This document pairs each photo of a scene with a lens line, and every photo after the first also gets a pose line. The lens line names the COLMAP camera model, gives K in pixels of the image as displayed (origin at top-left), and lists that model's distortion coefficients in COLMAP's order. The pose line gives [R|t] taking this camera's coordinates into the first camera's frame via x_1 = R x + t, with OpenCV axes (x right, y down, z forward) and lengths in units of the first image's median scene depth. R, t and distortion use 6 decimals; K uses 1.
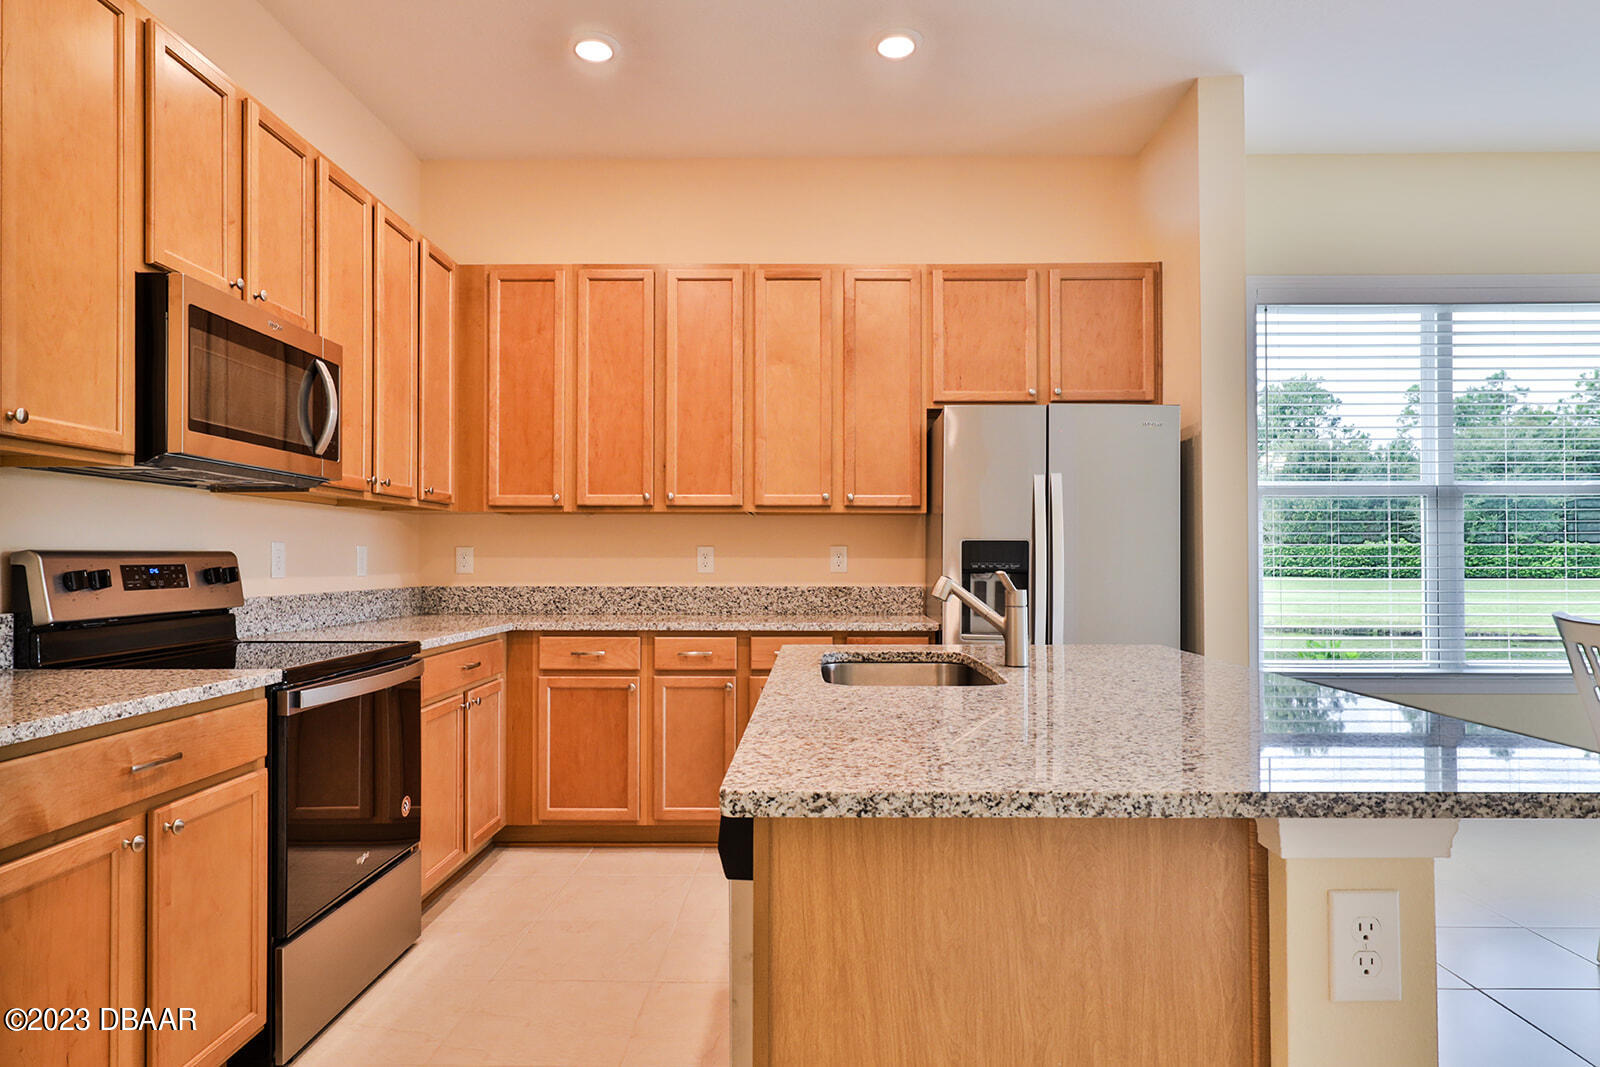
lens RADIAL K [[932.2, 0, 800.0], [0, 932.2, 533.5], [0, 0, 1]] dist [0.000973, 0.000340]
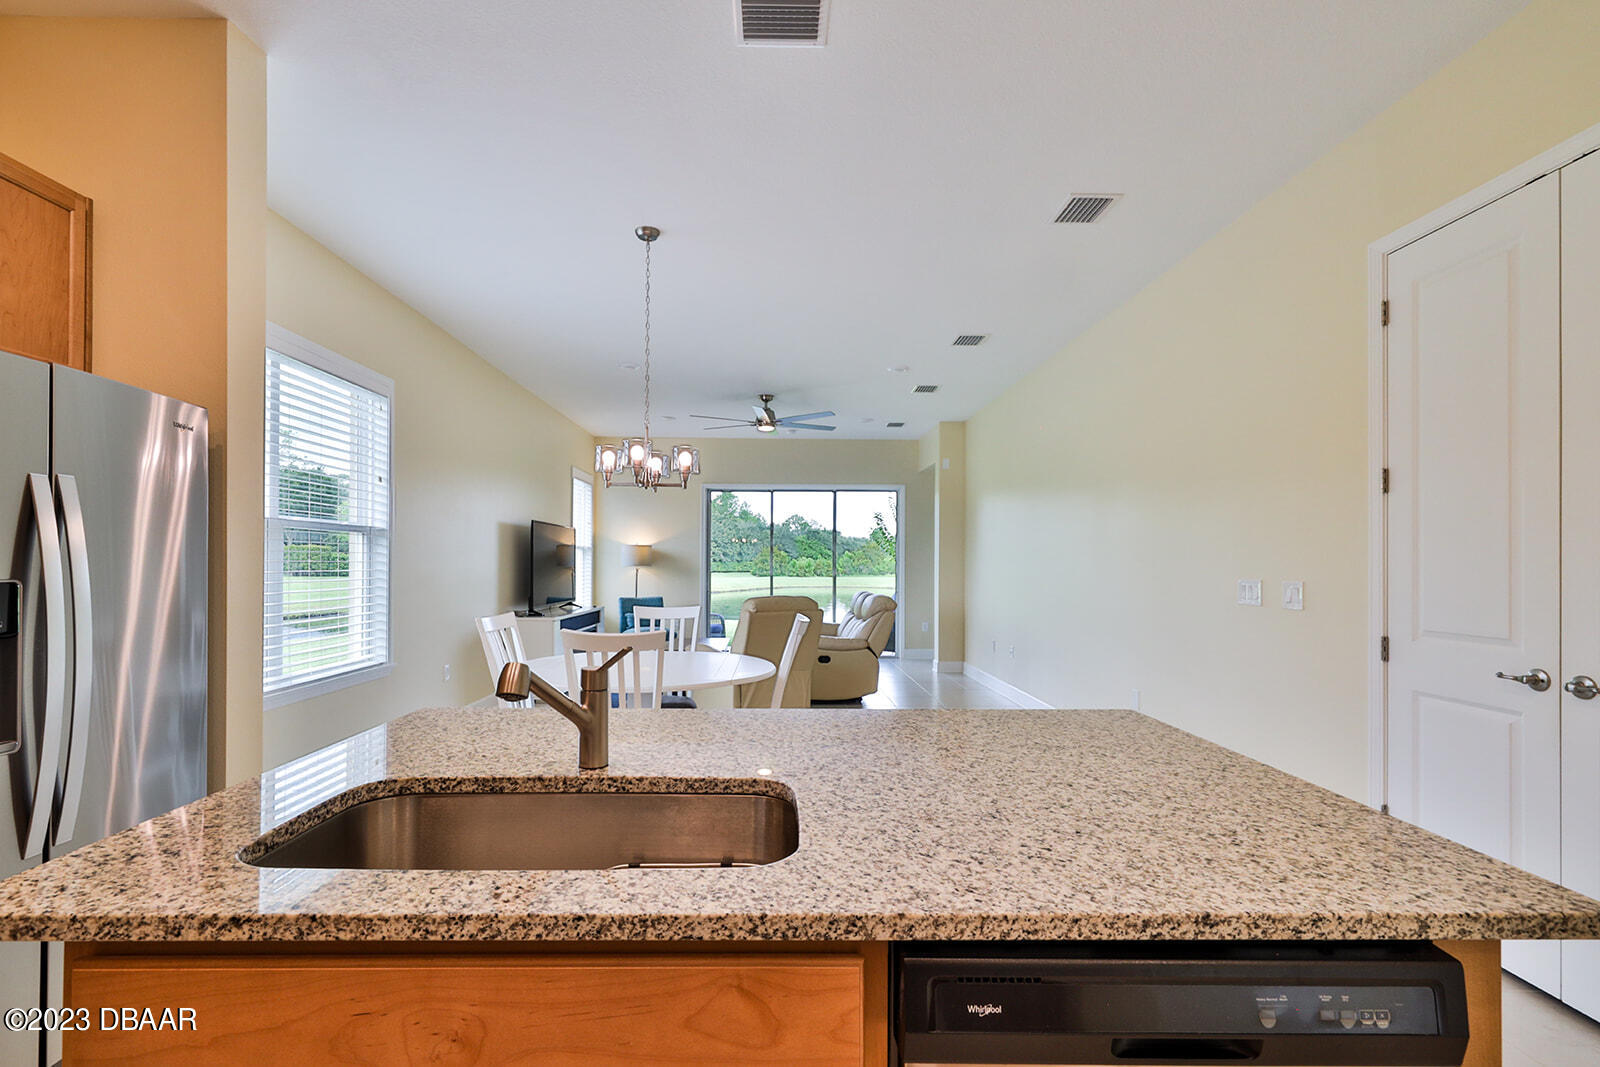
lens RADIAL K [[737.7, 0, 781.2], [0, 737.7, 558.0], [0, 0, 1]] dist [0.002547, 0.000775]
pose [[-0.025905, 0.008194, 0.999631, -0.197525], [-0.021490, 0.999731, -0.008752, -0.011200], [-0.999433, -0.021709, -0.025722, 0.428162]]
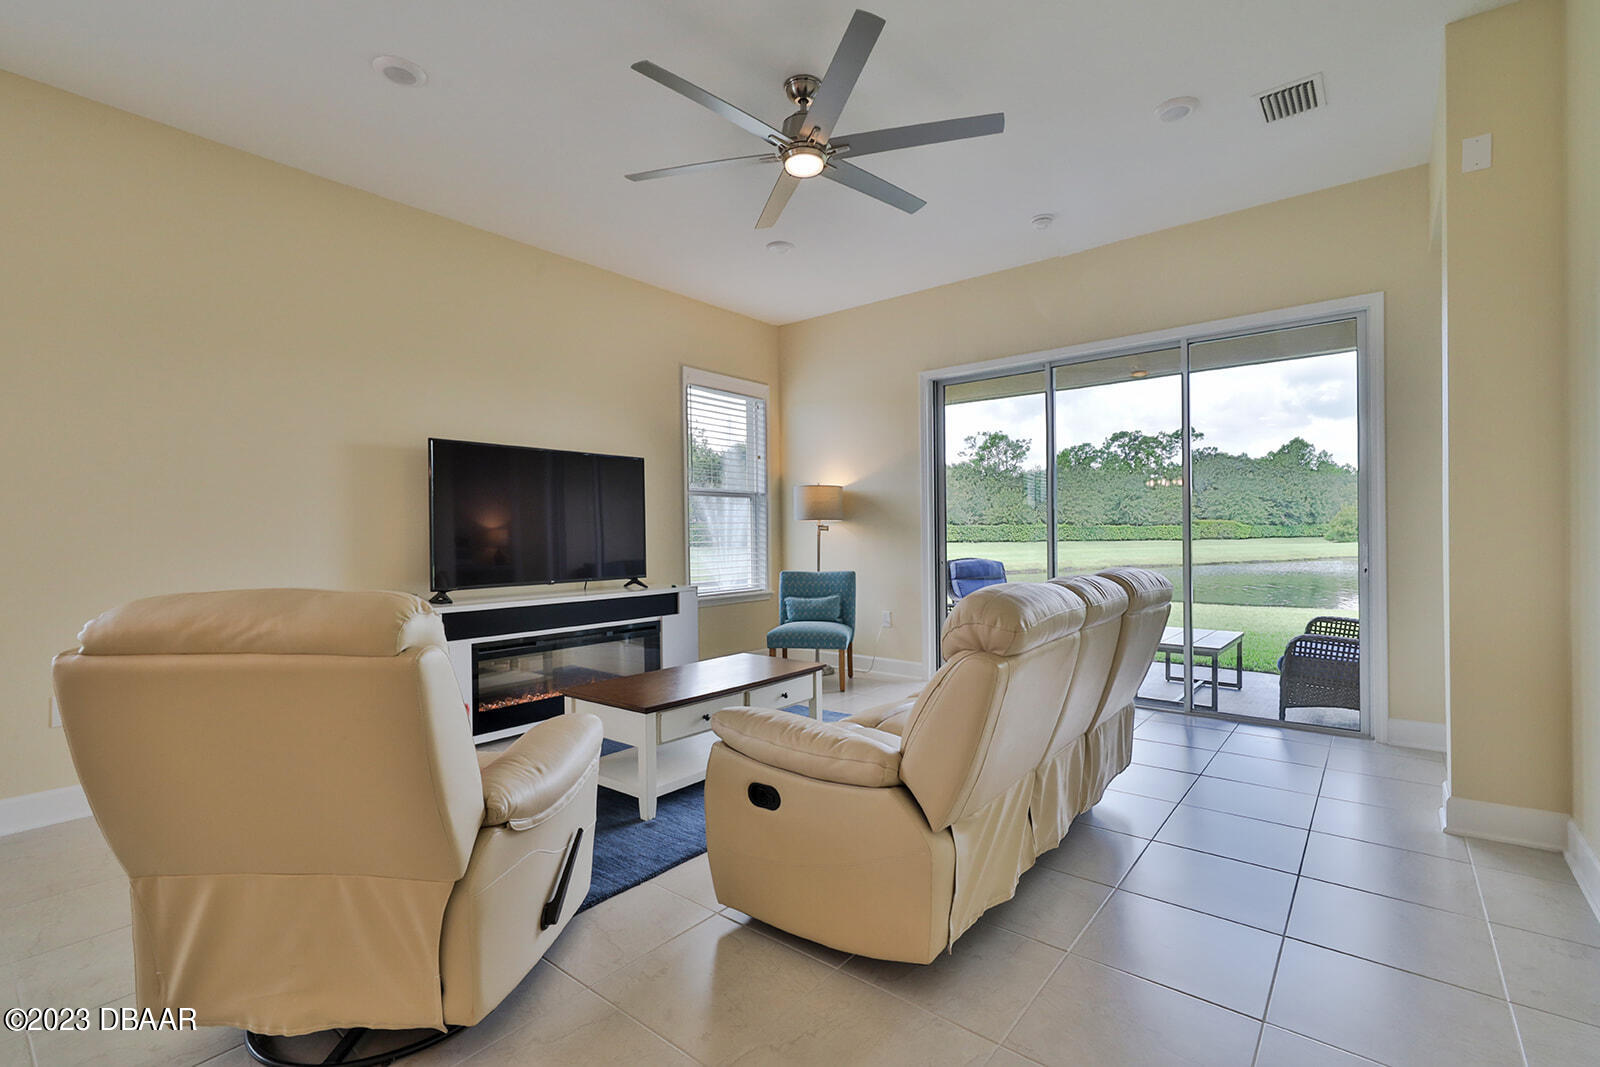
lens RADIAL K [[713.6, 0, 800.0], [0, 713.6, 533.5], [0, 0, 1]] dist [-0.002616, 0.000013]
pose [[0.618698, -0.007195, 0.785596, 1.017229], [0.000010, 0.999958, 0.009151, 0.017241], [-0.785629, -0.005653, 0.618672, -0.002620]]
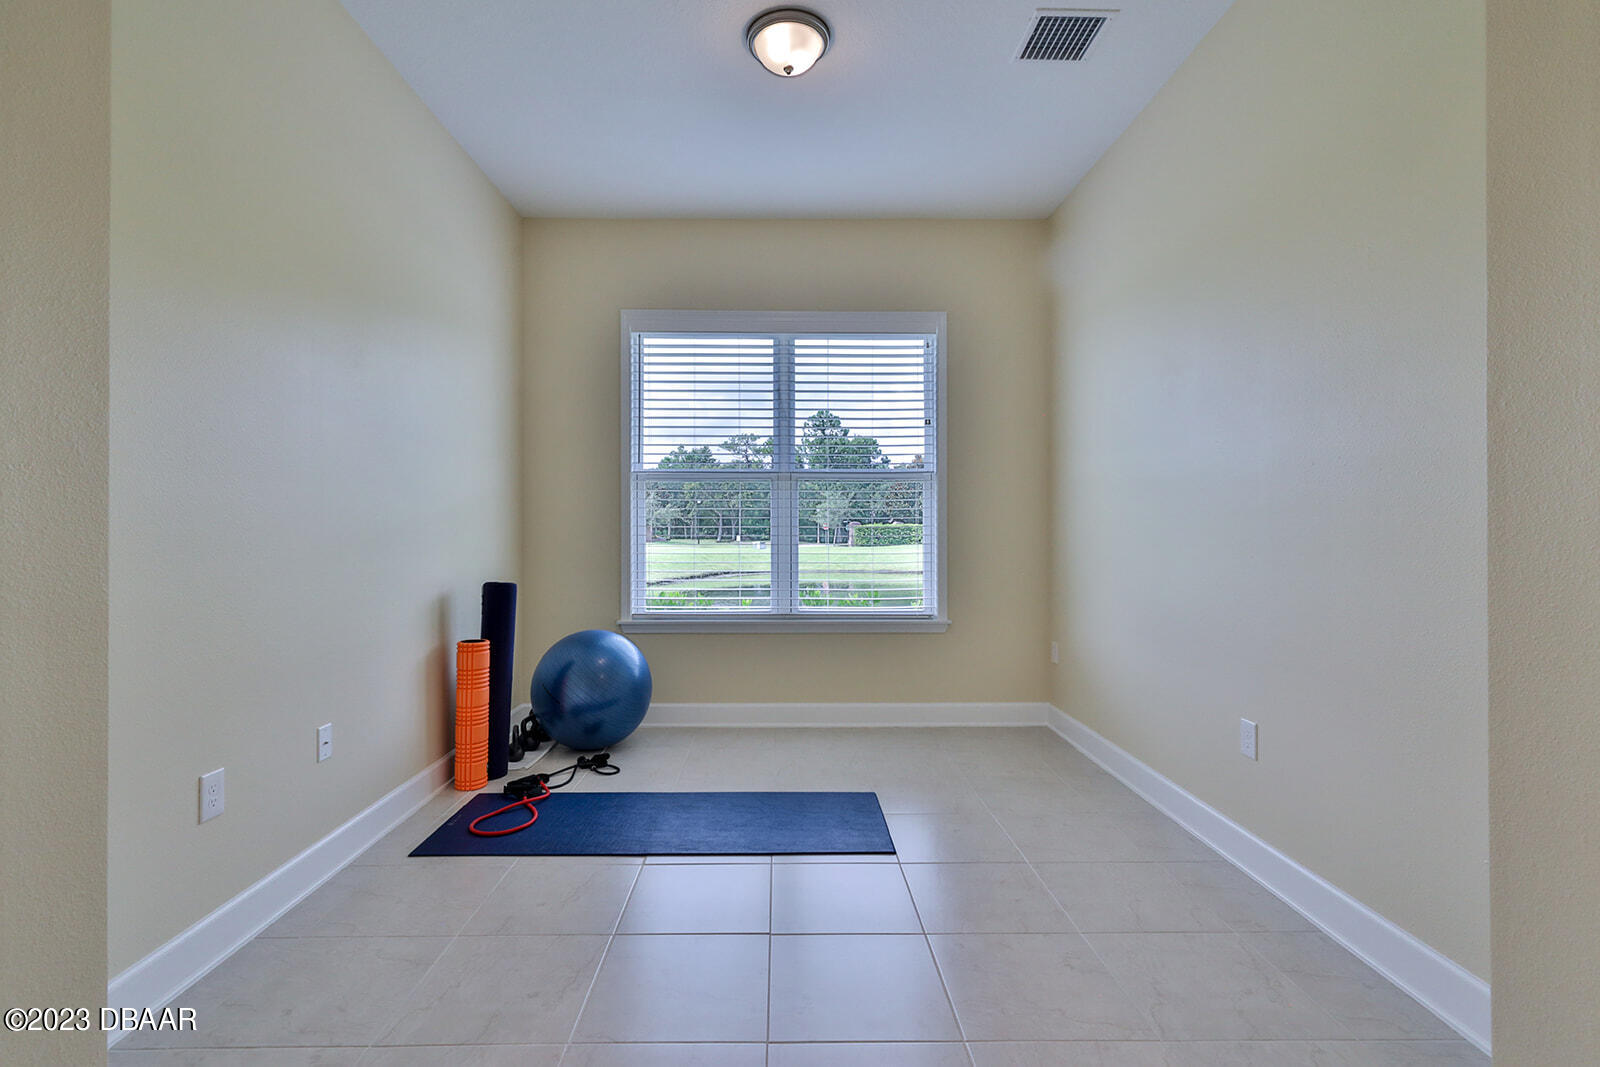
lens RADIAL K [[721.3, 0, 794.6], [0, 721.3, 522.4], [0, 0, 1]] dist [-0.004194, -0.000301]
pose [[0.999238, 0.004381, 0.038779, 0.670595], [-0.005066, 0.999833, 0.017577, 0.000641], [-0.038696, -0.017760, 0.999093, -0.010162]]
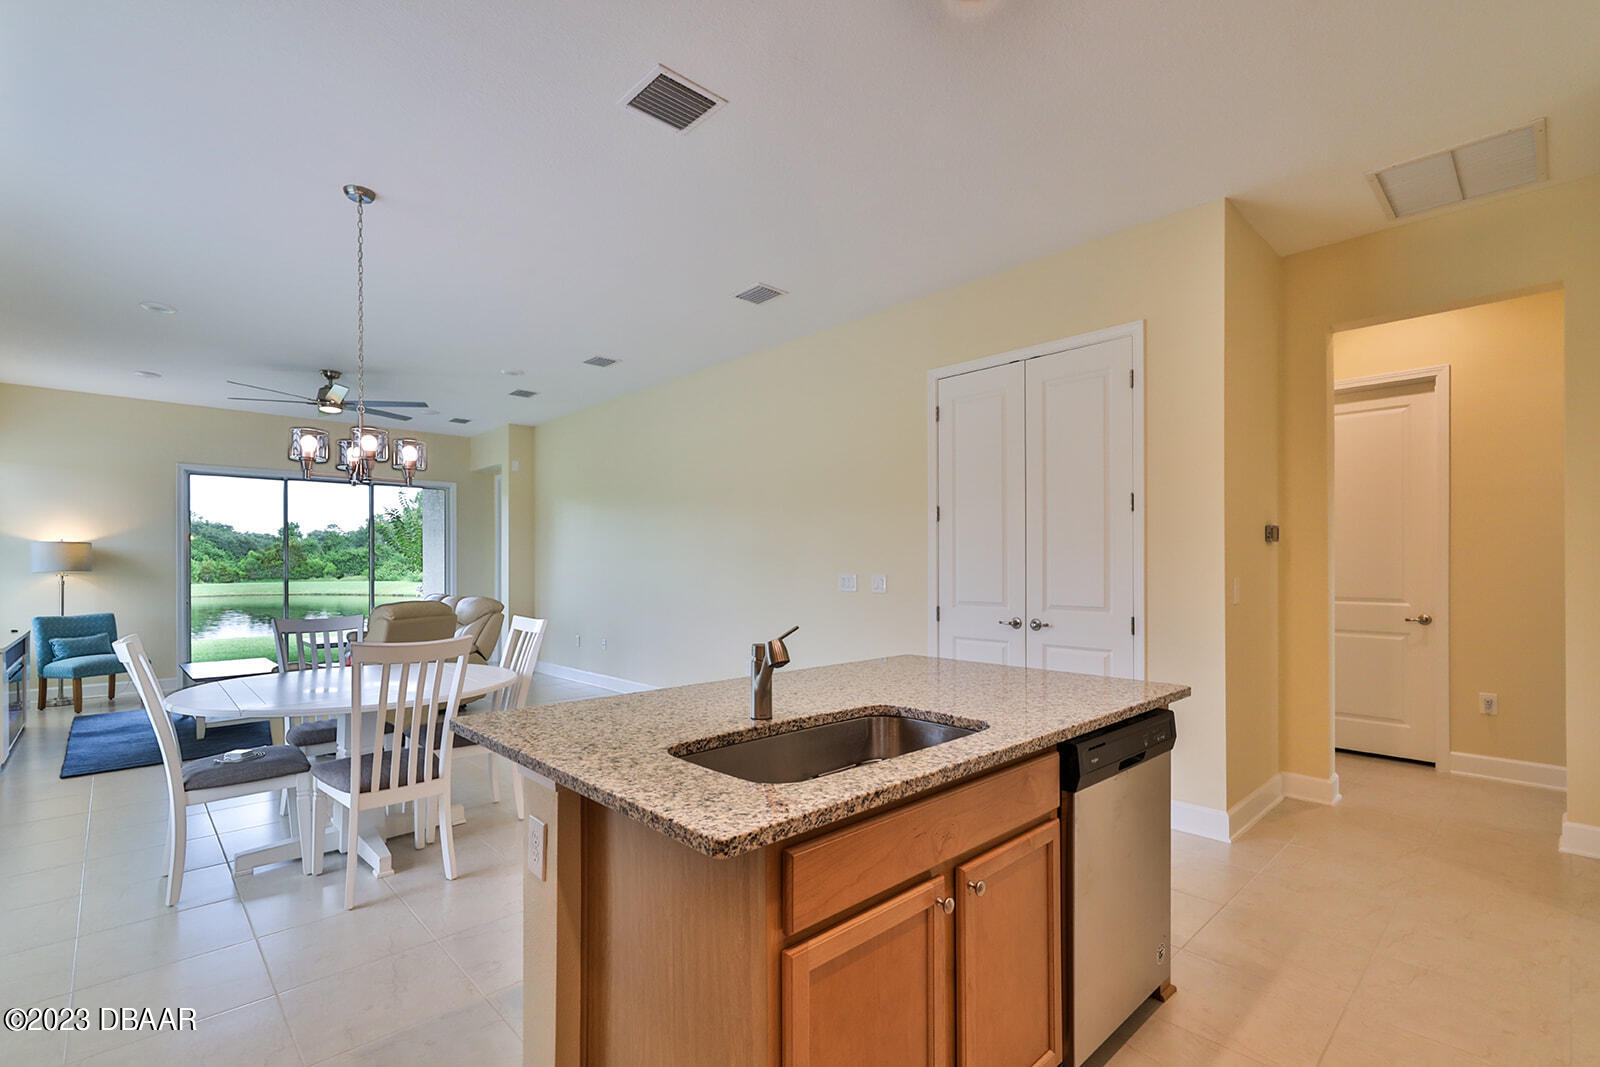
lens RADIAL K [[733.5, 0, 801.3], [0, 733.5, 563.5], [0, 0, 1]] dist [-0.003571, -0.000346]
pose [[-0.700874, 0.003313, 0.713277, -0.194605], [-0.009010, 0.999868, -0.013498, -0.006108], [-0.713228, -0.015887, -0.700752, 0.788214]]
